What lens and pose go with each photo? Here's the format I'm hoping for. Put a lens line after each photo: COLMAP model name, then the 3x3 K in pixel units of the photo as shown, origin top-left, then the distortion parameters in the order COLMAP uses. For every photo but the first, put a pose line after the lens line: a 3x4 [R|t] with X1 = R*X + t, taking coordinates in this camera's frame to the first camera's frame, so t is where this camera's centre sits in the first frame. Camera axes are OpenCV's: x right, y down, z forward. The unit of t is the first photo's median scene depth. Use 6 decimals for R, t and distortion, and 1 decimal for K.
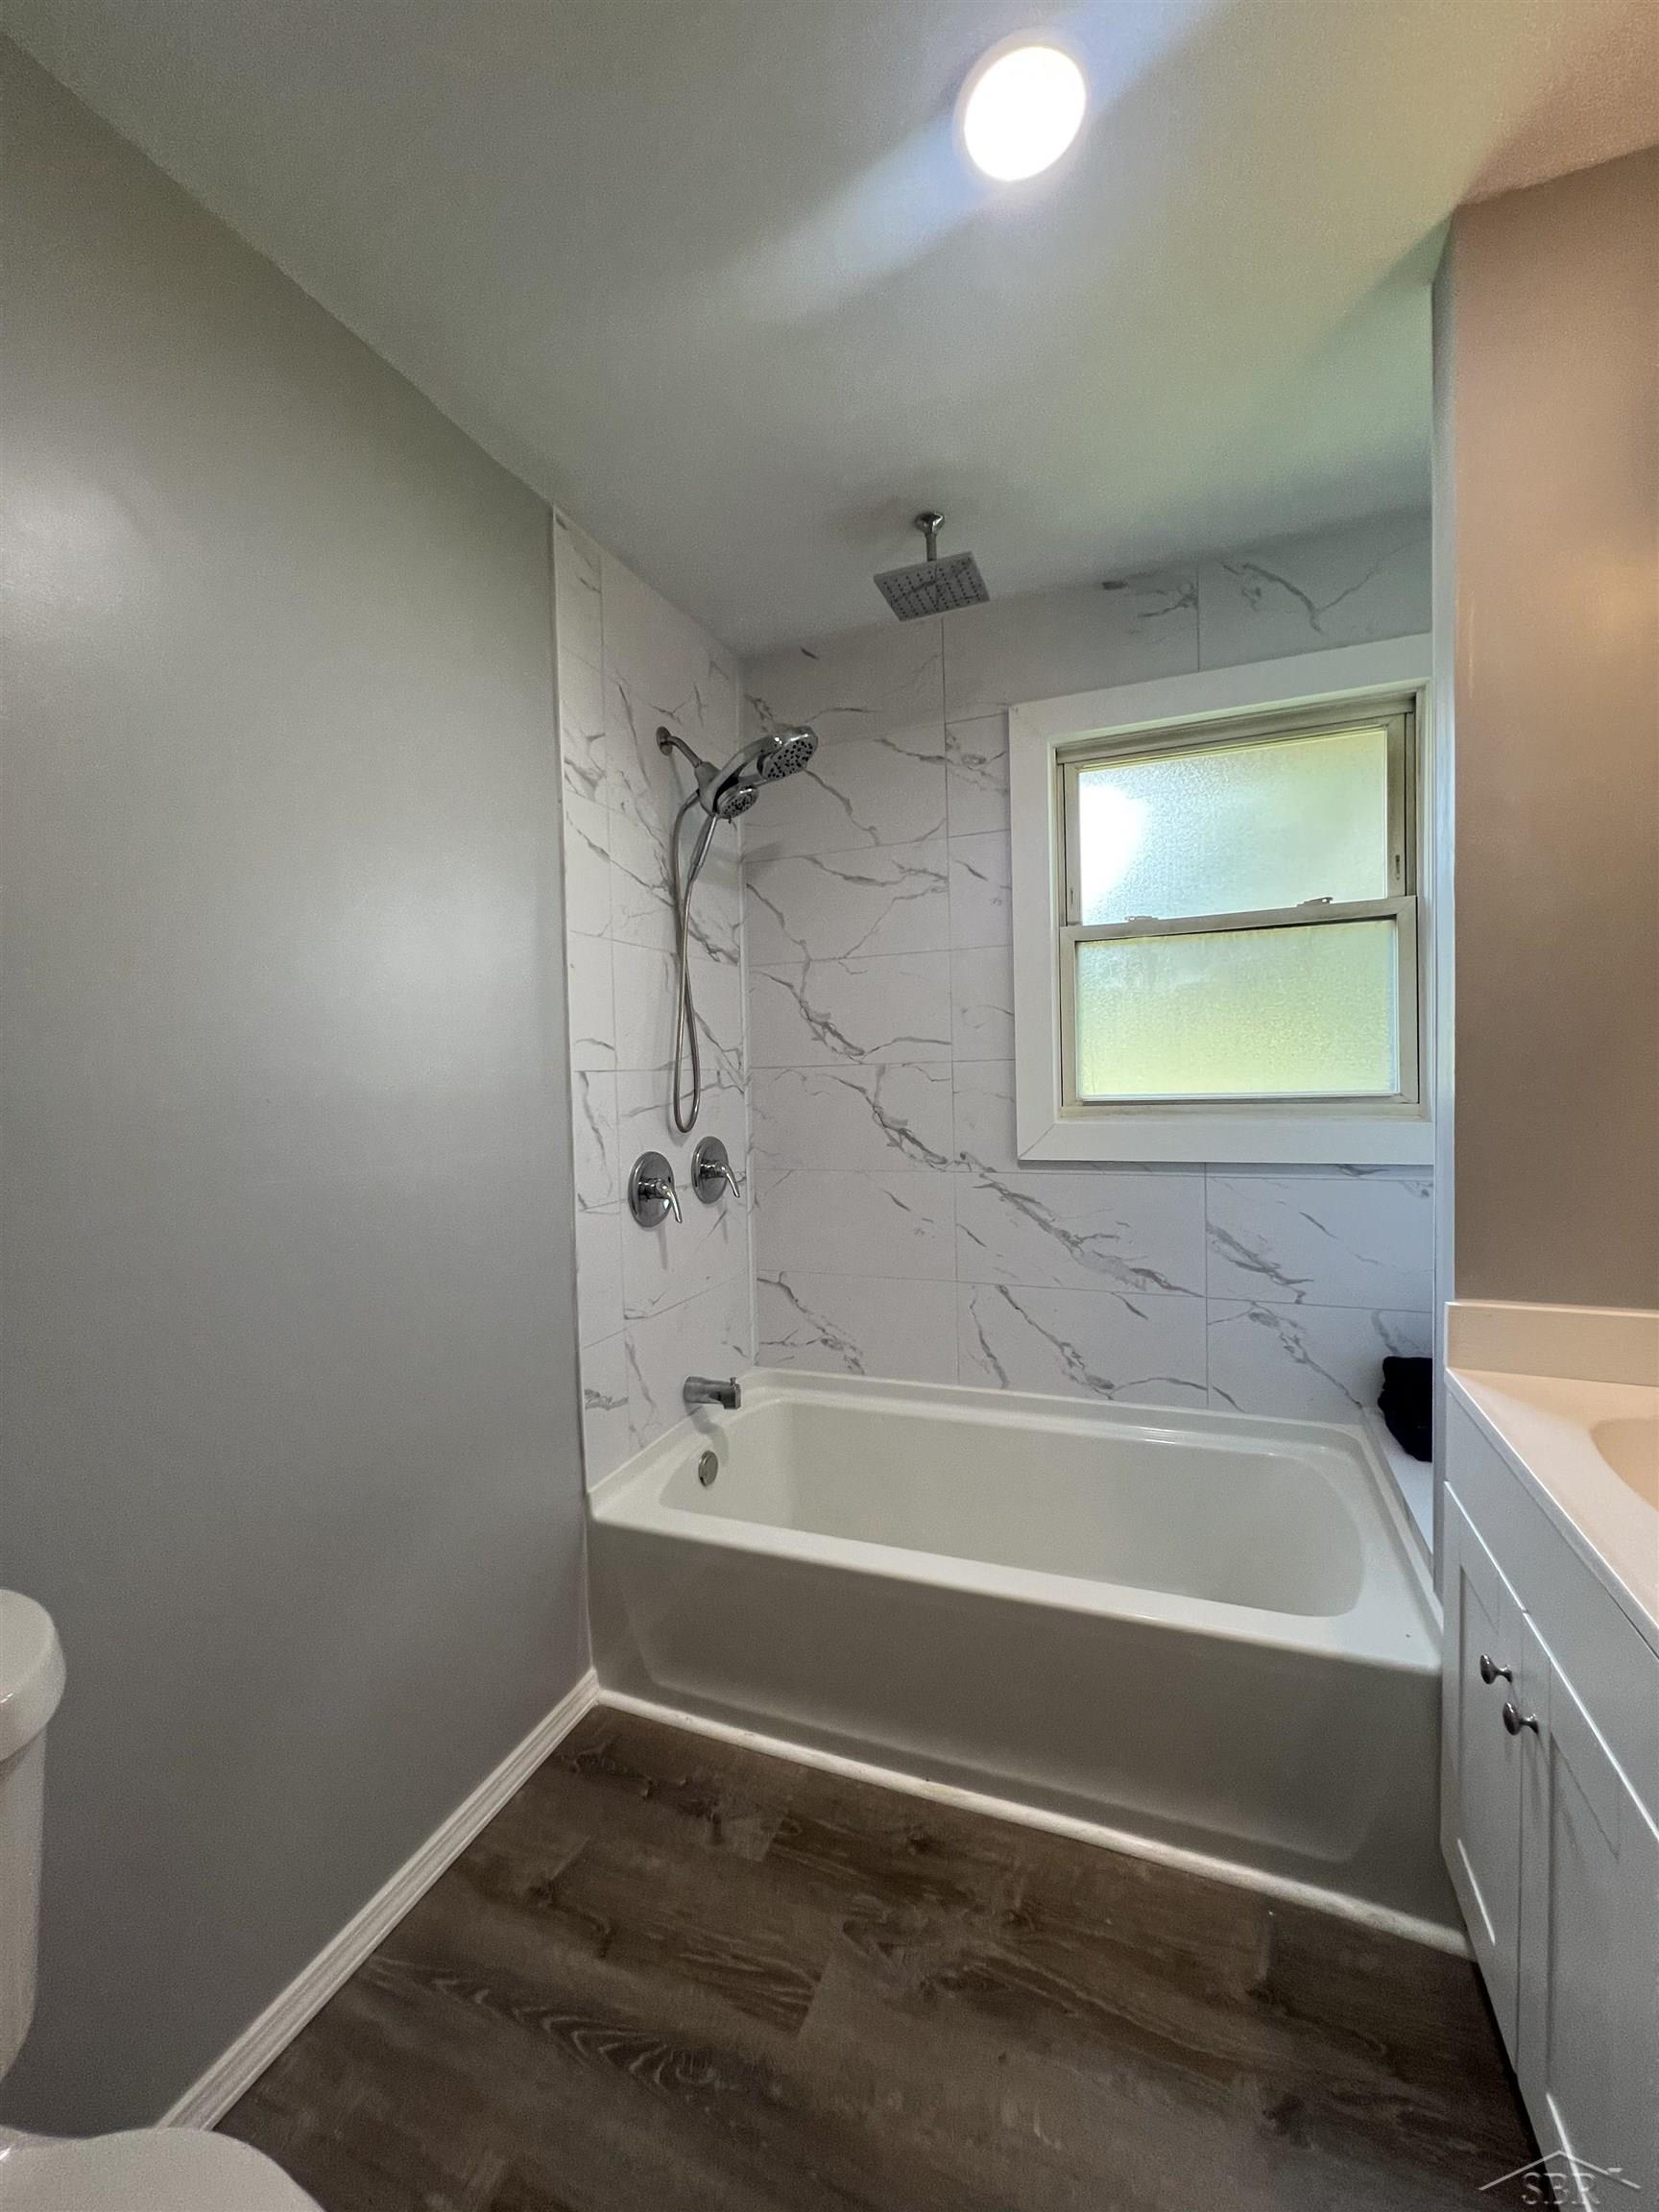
lens RADIAL K [[892.4, 0, 834.0], [0, 892.4, 1109.6], [0, 0, 1]] dist [-0.000057, 0.000940]
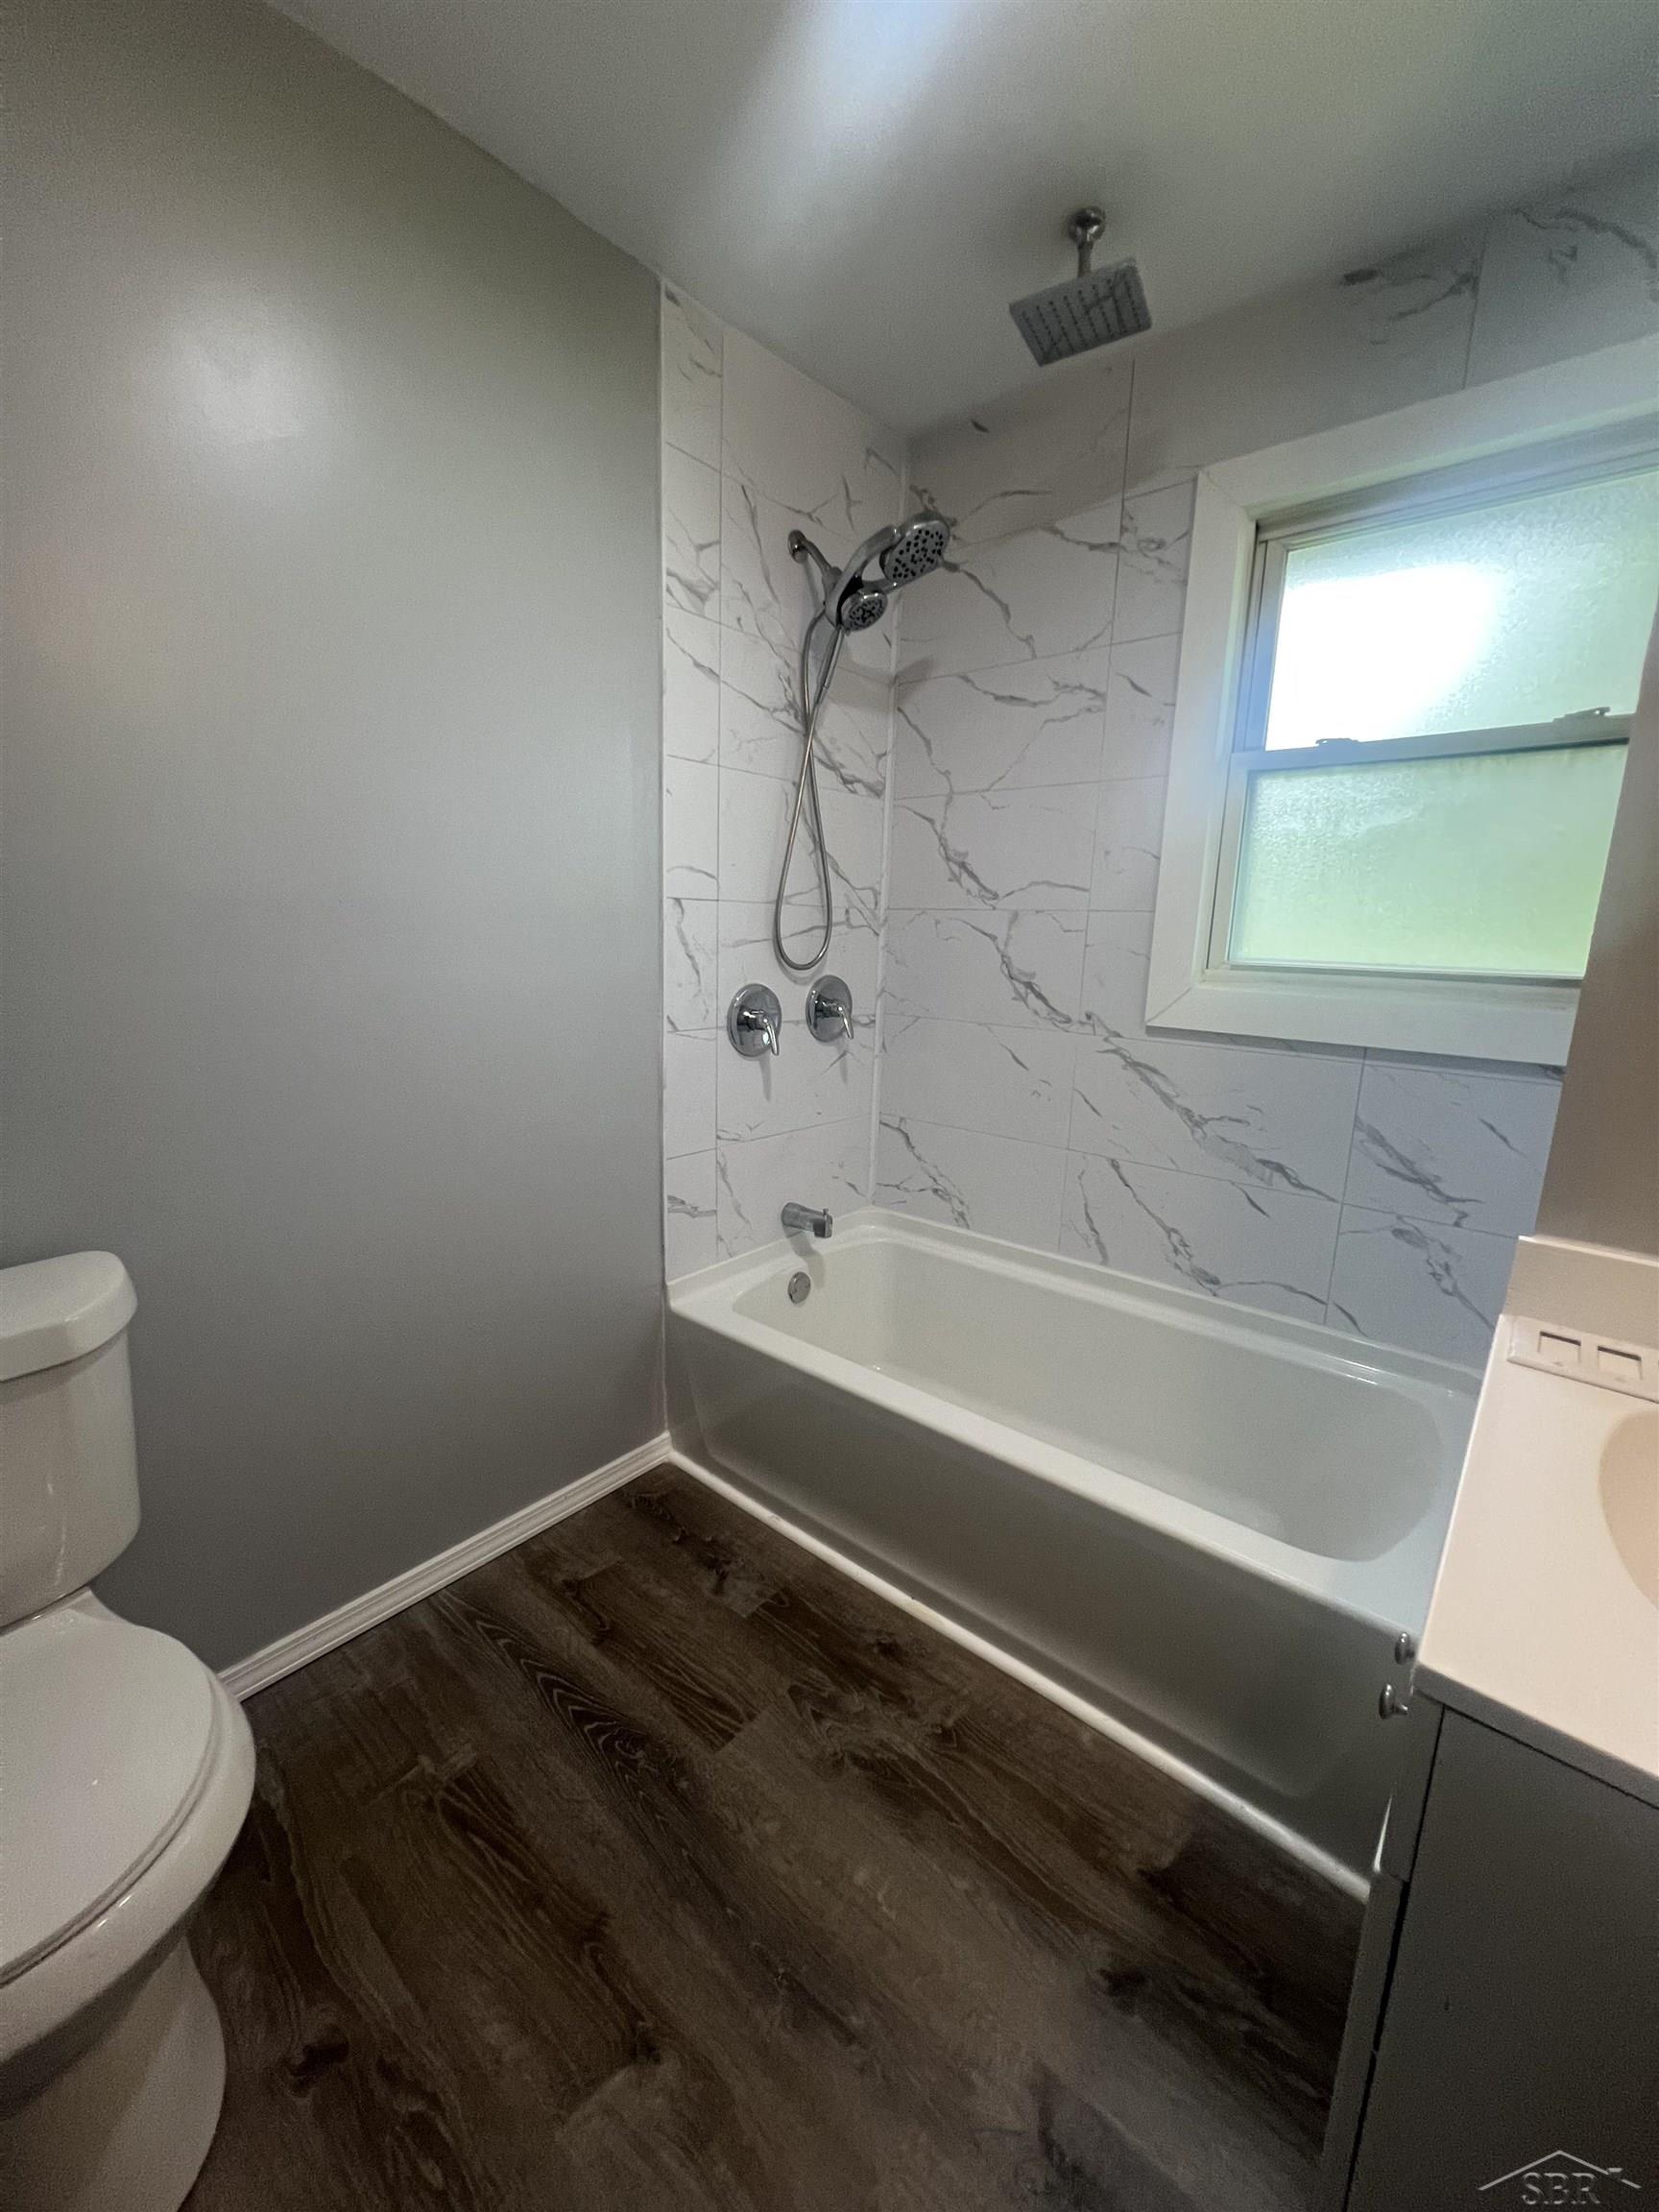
lens RADIAL K [[887.4, 0, 829.5], [0, 887.4, 1106.0], [0, 0, 1]] dist [0.001144, 0.000486]
pose [[0.945034, 0.118252, -0.304838, 0.202108], [-0.068543, 0.983243, 0.168925, 0.007449], [0.319706, -0.138746, 0.937303, 0.051798]]
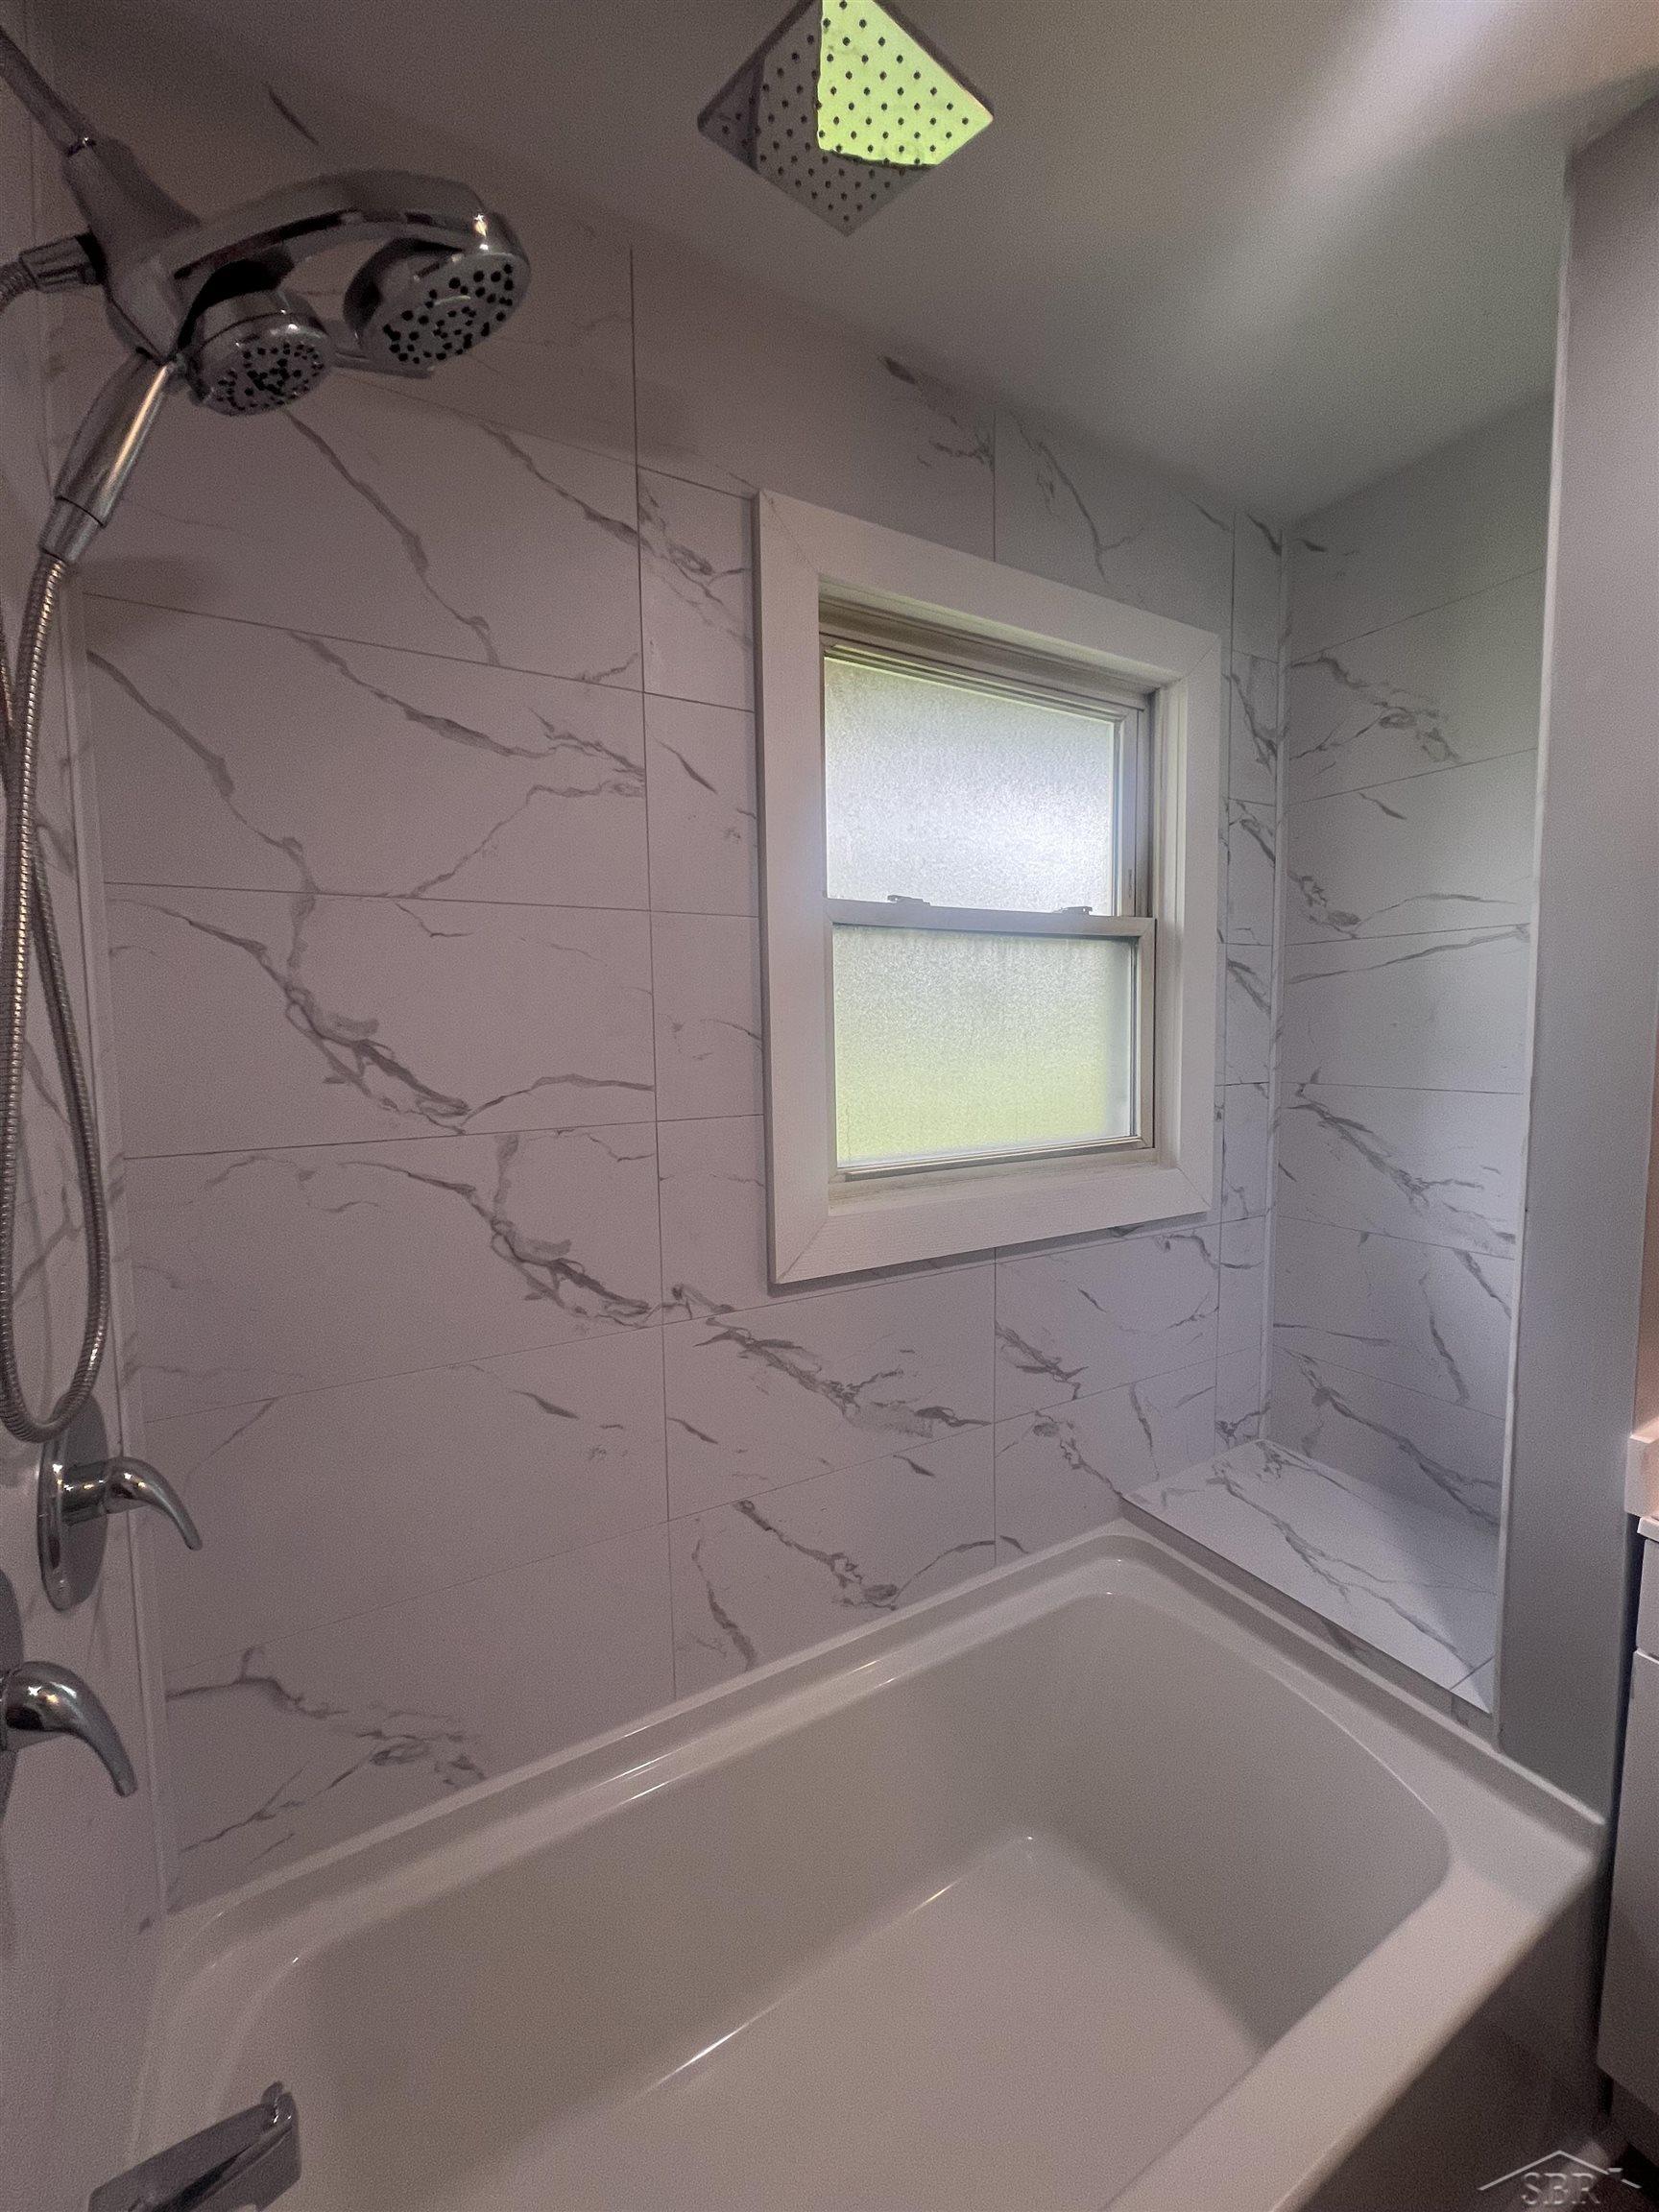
lens RADIAL K [[893.5, 0, 829.5], [0, 893.5, 1106.0], [0, 0, 1]] dist [-0.002703, -0.000307]
pose [[0.617354, -0.047833, 0.785230, -0.246292], [0.035468, 0.998827, 0.032959, -0.085420], [-0.785885, 0.007503, 0.618327, 0.652492]]
